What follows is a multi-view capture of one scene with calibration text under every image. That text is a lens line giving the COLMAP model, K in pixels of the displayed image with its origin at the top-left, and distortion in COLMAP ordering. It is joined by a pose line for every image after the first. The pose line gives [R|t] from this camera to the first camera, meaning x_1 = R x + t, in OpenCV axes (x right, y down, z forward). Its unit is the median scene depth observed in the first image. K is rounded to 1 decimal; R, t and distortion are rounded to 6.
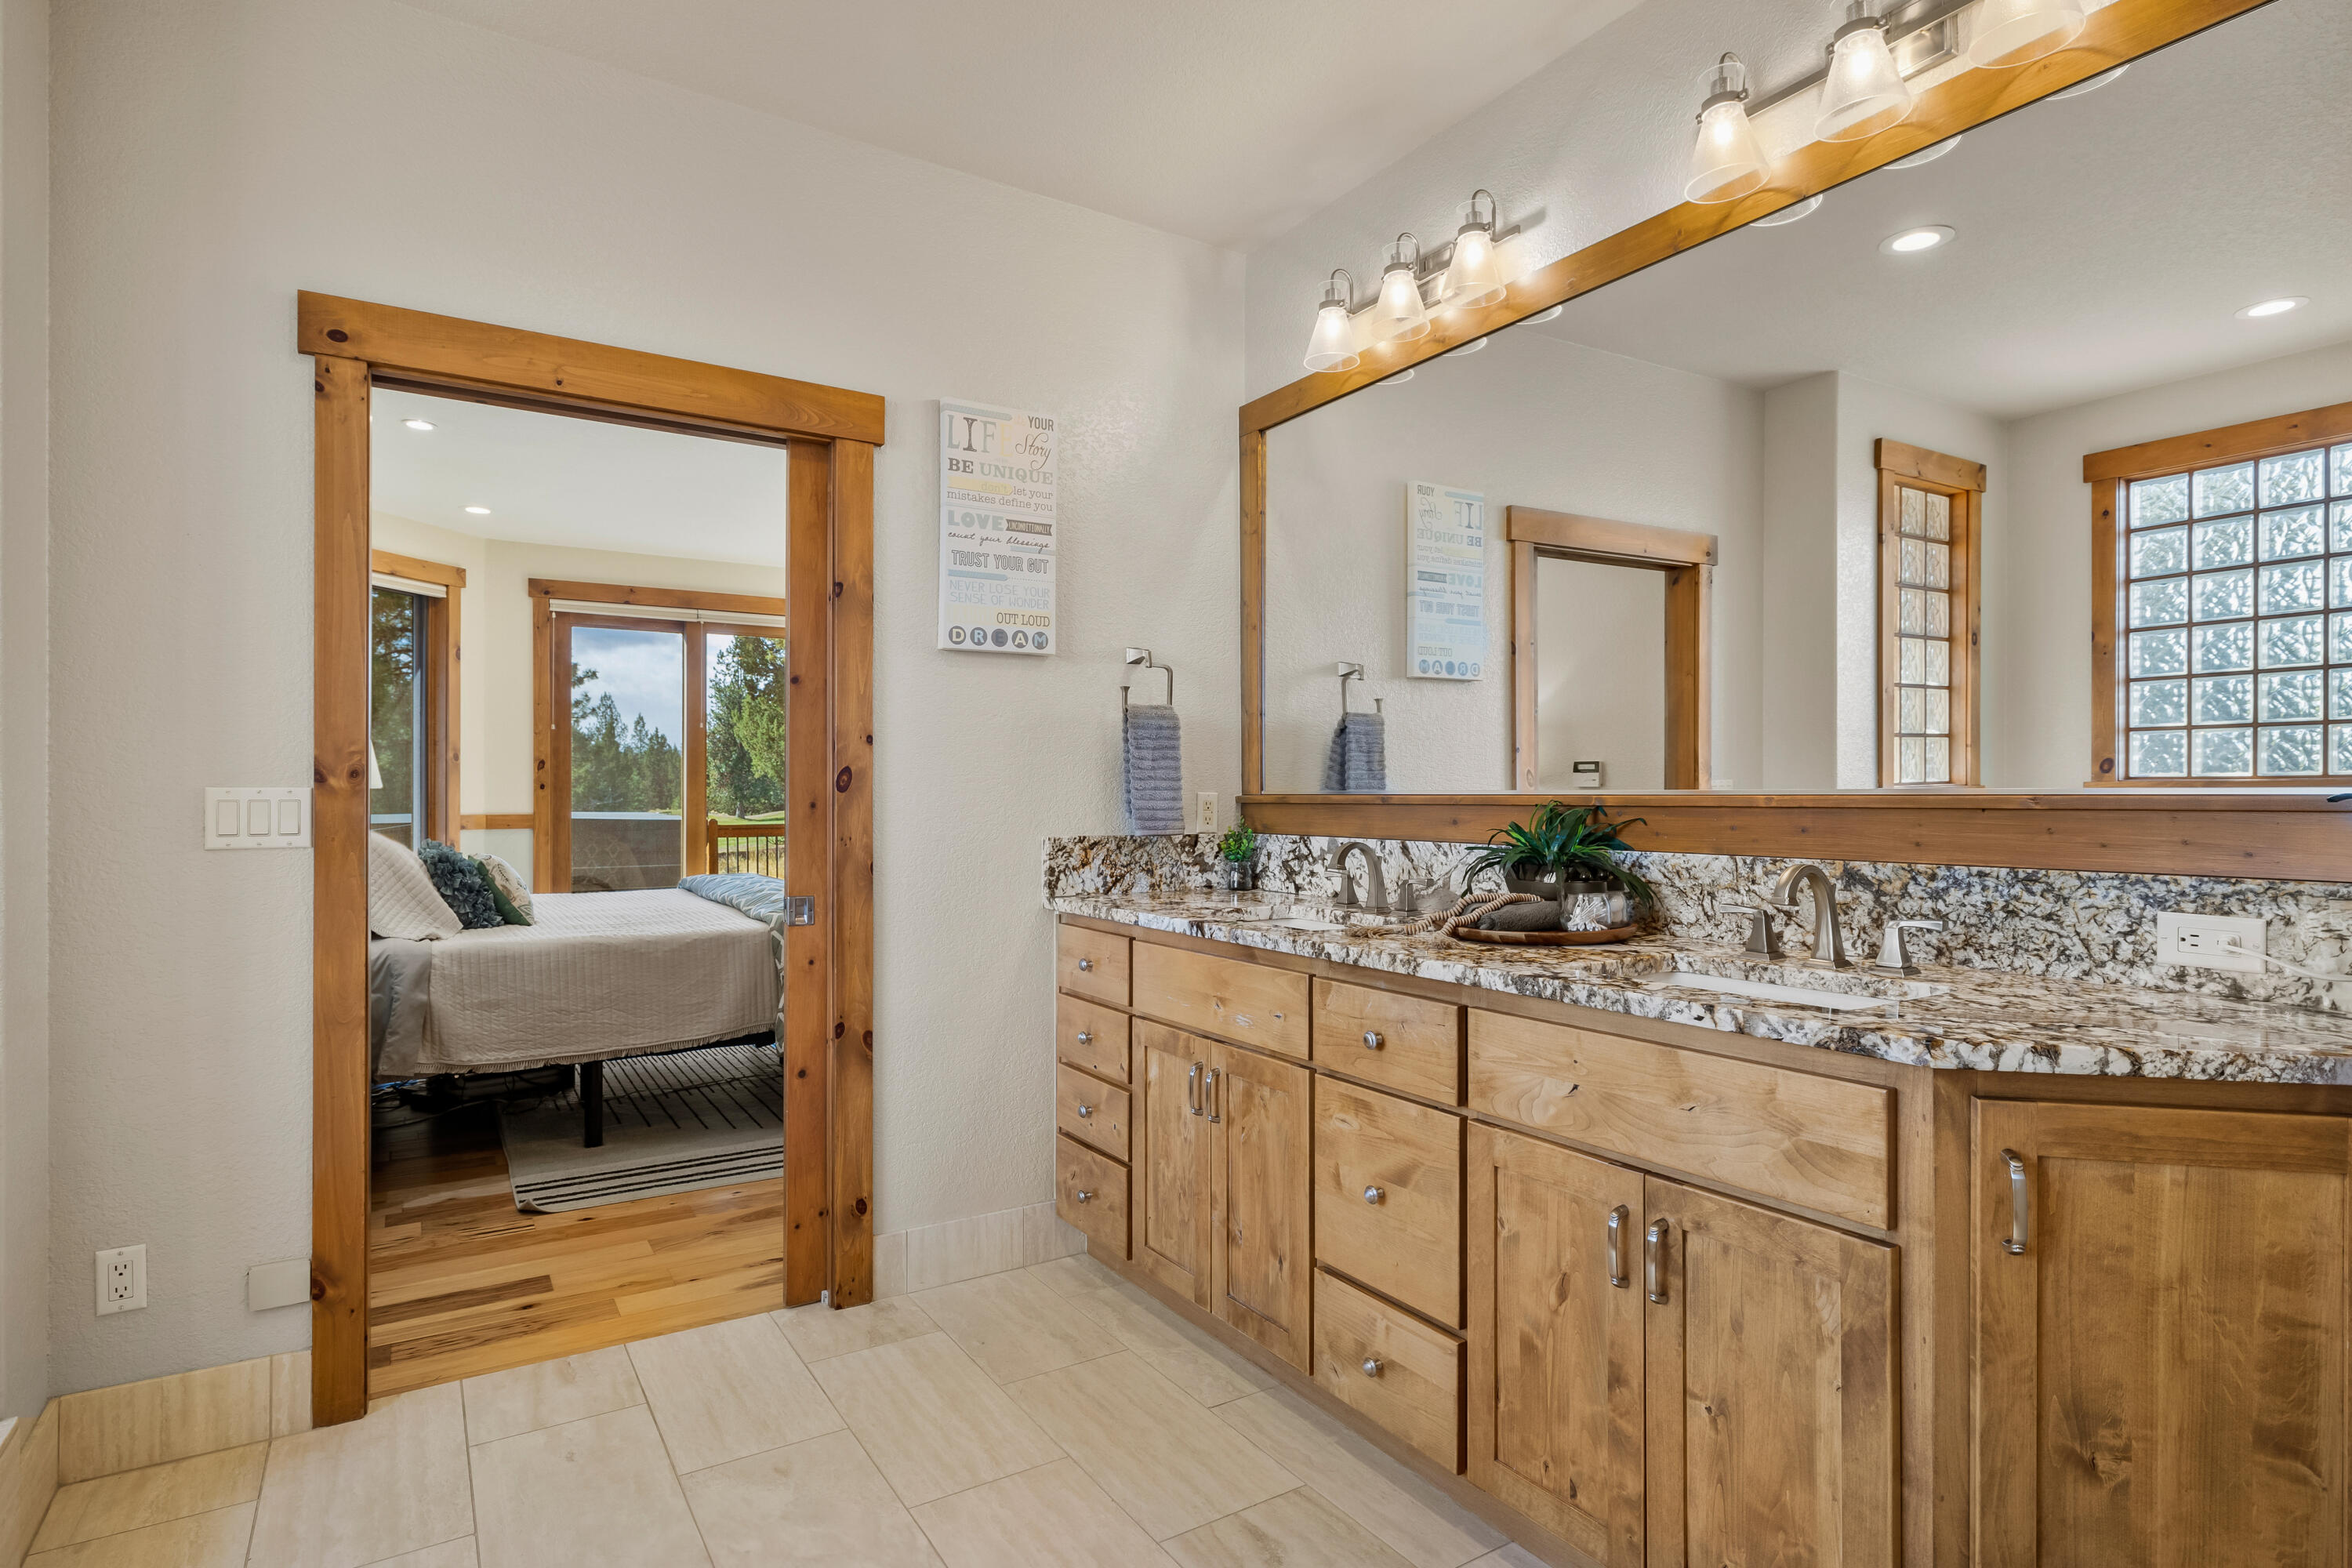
lens RADIAL K [[1188.6, 0, 1179.1], [0, 1188.6, 792.3], [0, 0, 1]] dist [-0.007569, -0.000007]
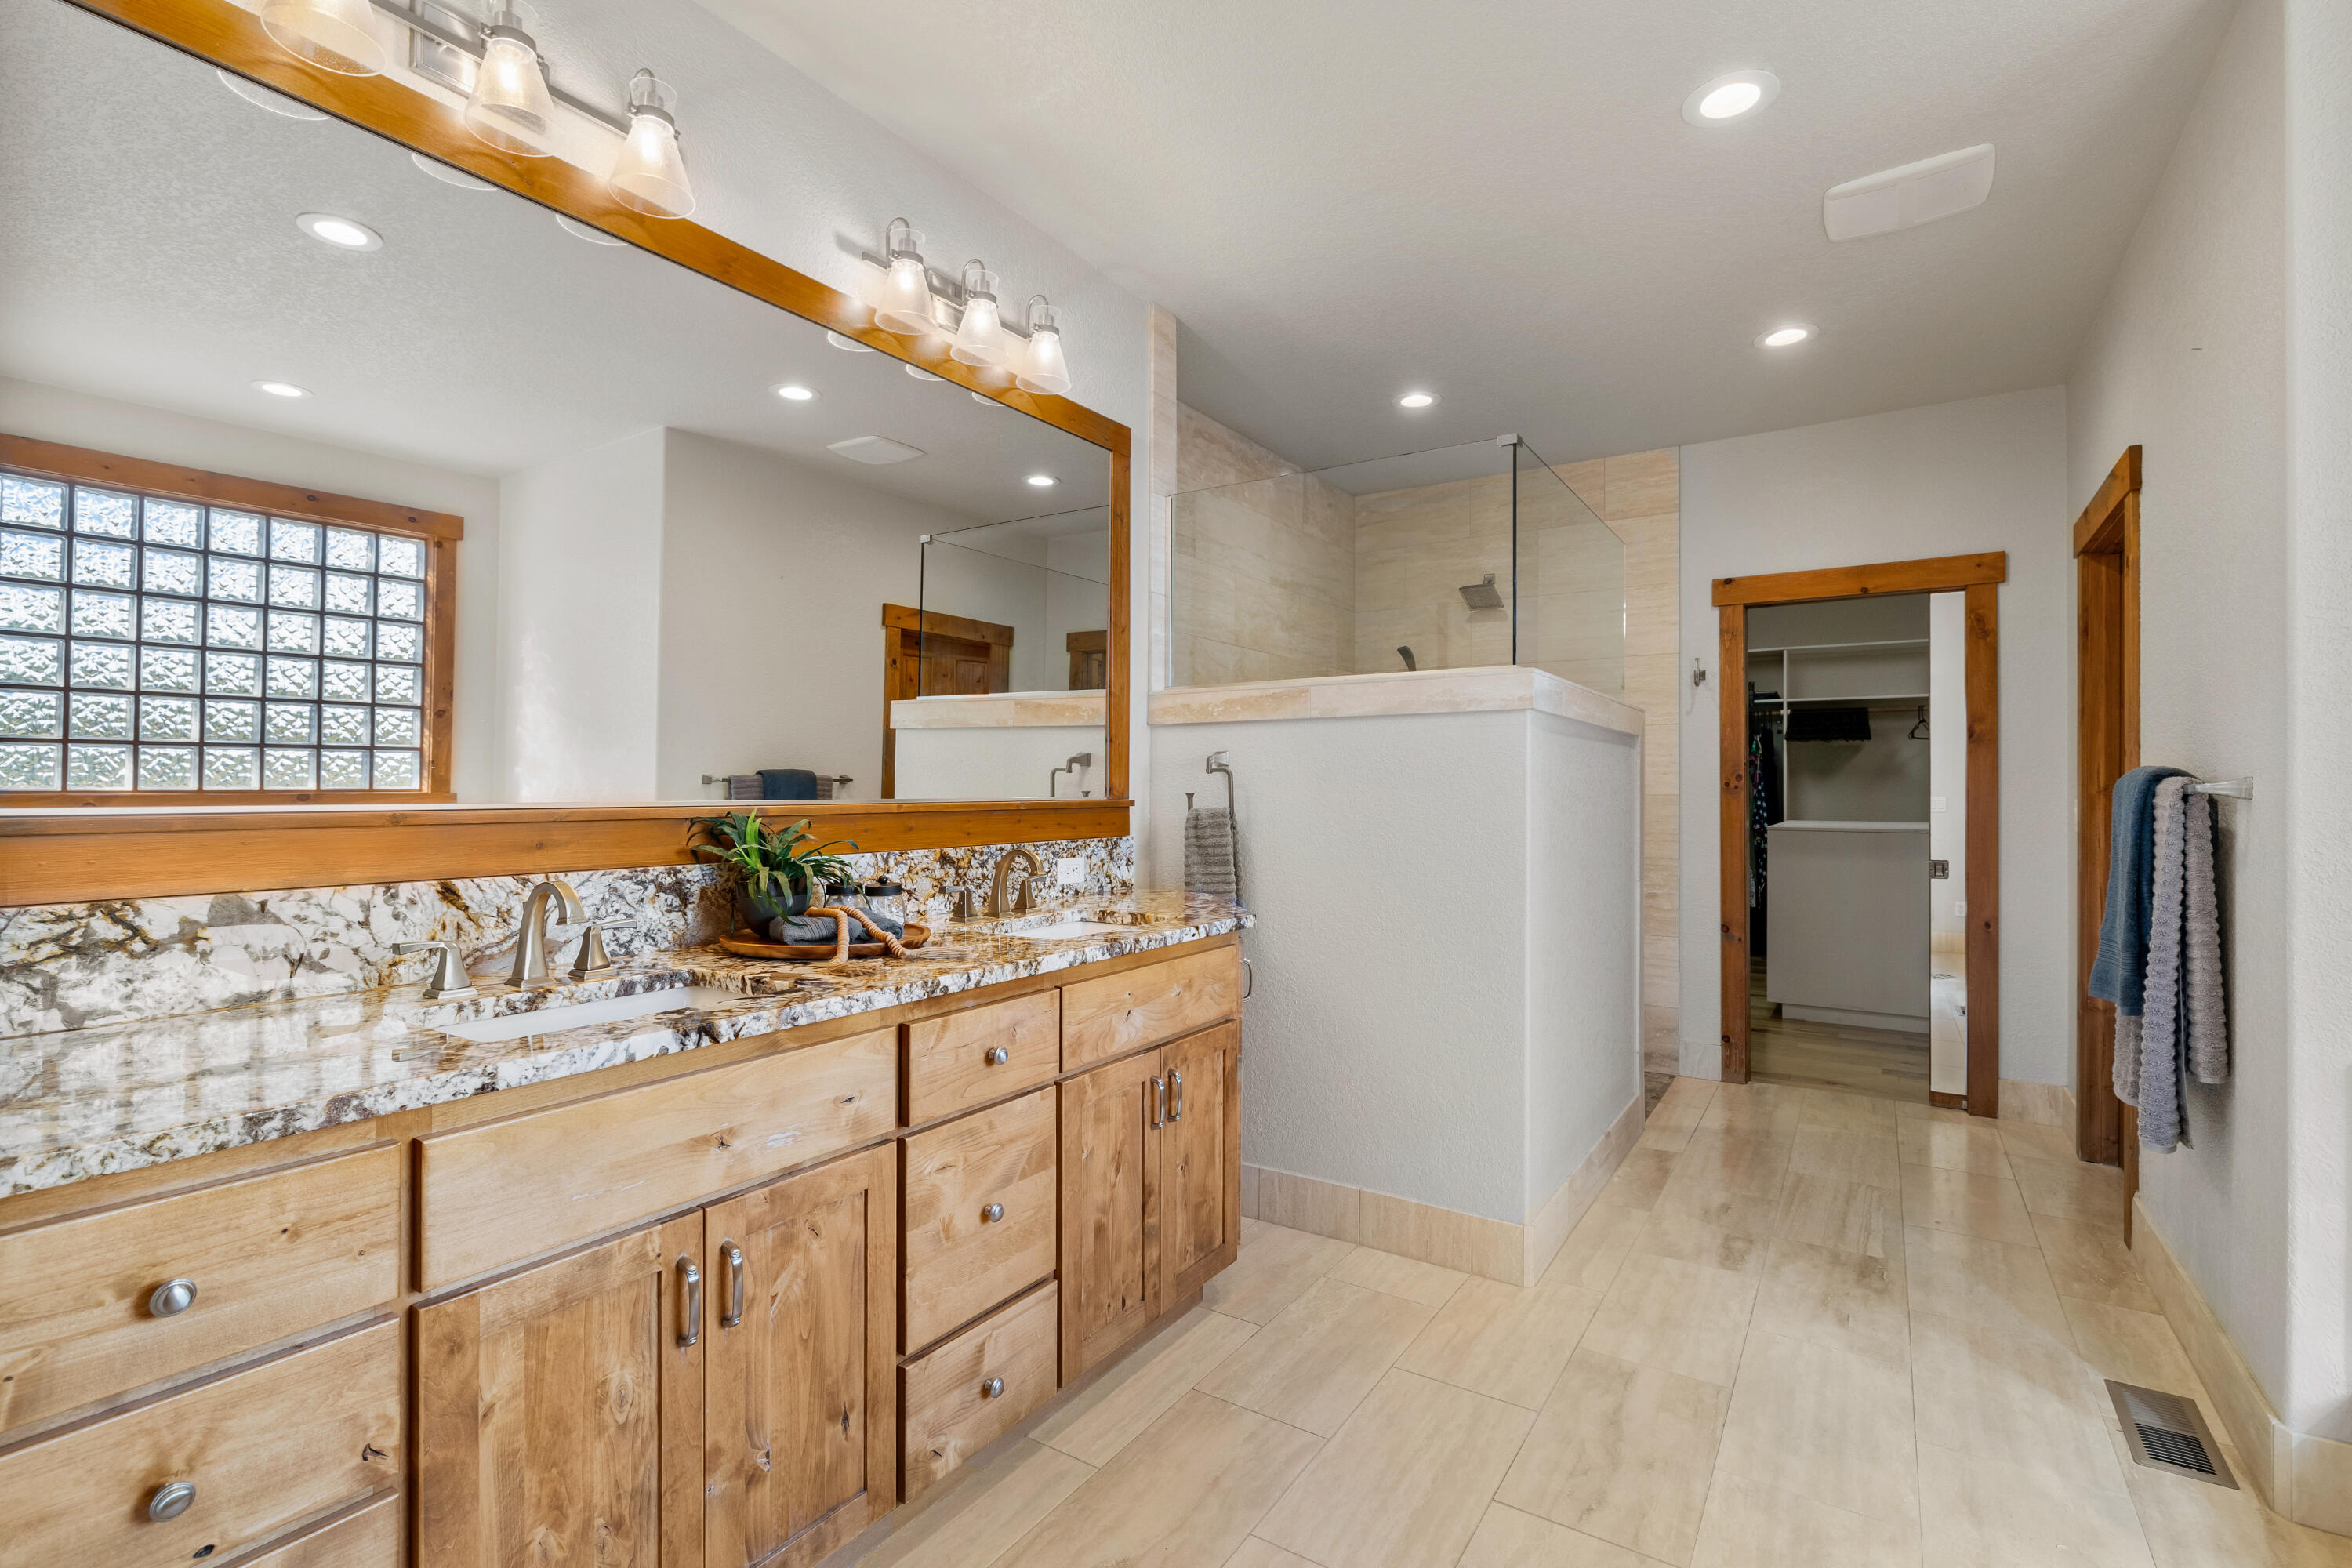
lens RADIAL K [[1078.3, 0, 1172.9], [0, 1078.3, 782.3], [0, 0, 1]] dist [-0.004089, 0.000527]
pose [[-0.395717, 0.003518, 0.918366, -0.711083], [-0.002035, 0.999987, -0.004707, -0.015503], [-0.918370, -0.003732, -0.395705, 1.202164]]
